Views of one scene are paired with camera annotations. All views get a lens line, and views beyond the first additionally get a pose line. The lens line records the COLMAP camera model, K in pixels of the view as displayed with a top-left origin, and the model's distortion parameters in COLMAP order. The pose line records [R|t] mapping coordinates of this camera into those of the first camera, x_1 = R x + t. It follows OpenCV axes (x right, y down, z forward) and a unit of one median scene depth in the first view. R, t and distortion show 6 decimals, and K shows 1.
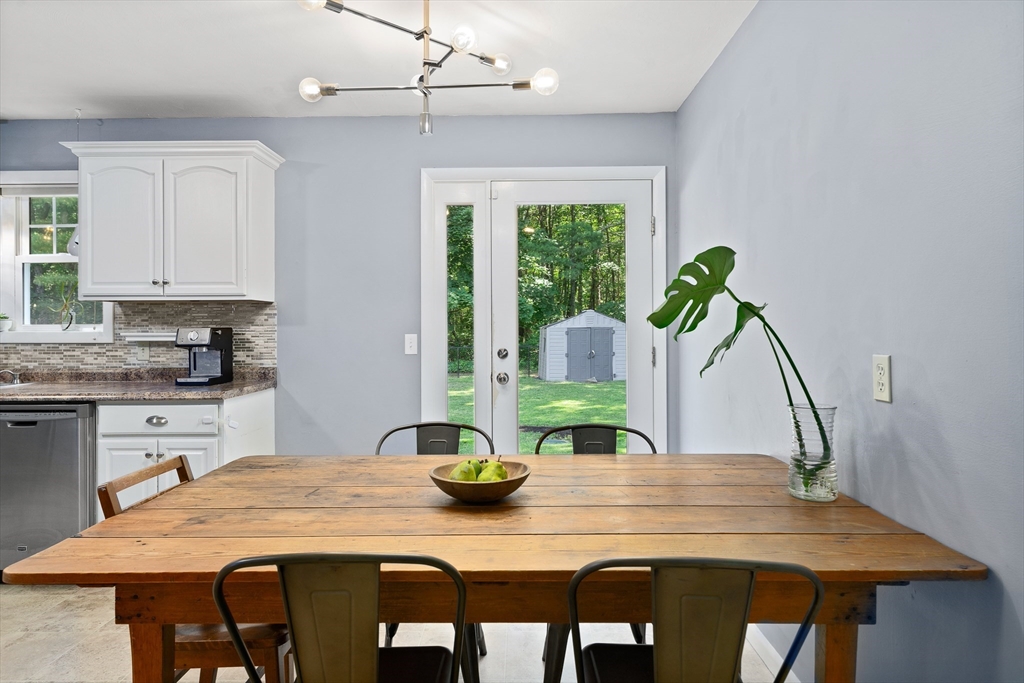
lens RADIAL K [[603.0, 0, 509.0], [0, 603.0, 324.3], [0, 0, 1]] dist [-0.002323, -0.001328]
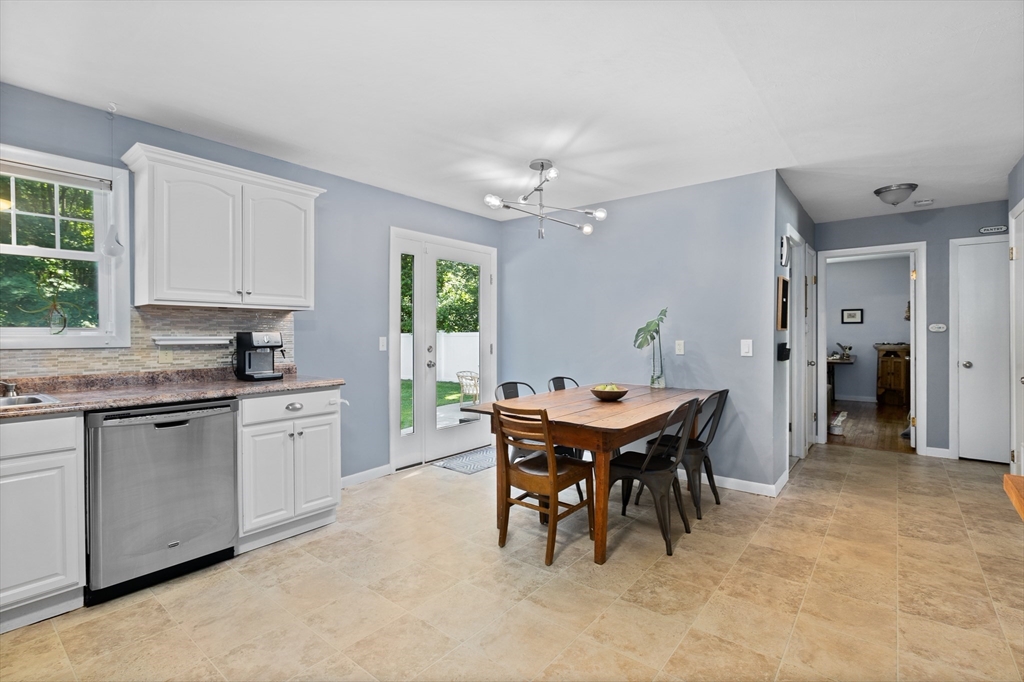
lens RADIAL K [[468.2, 0, 540.3], [0, 468.2, 325.3], [0, 0, 1]] dist [-0.003389, 0.000238]
pose [[0.602289, 0.017672, 0.798082, -0.861936], [-0.006572, 0.999831, -0.017179, 0.004451], [-0.798251, 0.005102, 0.602304, 0.010075]]
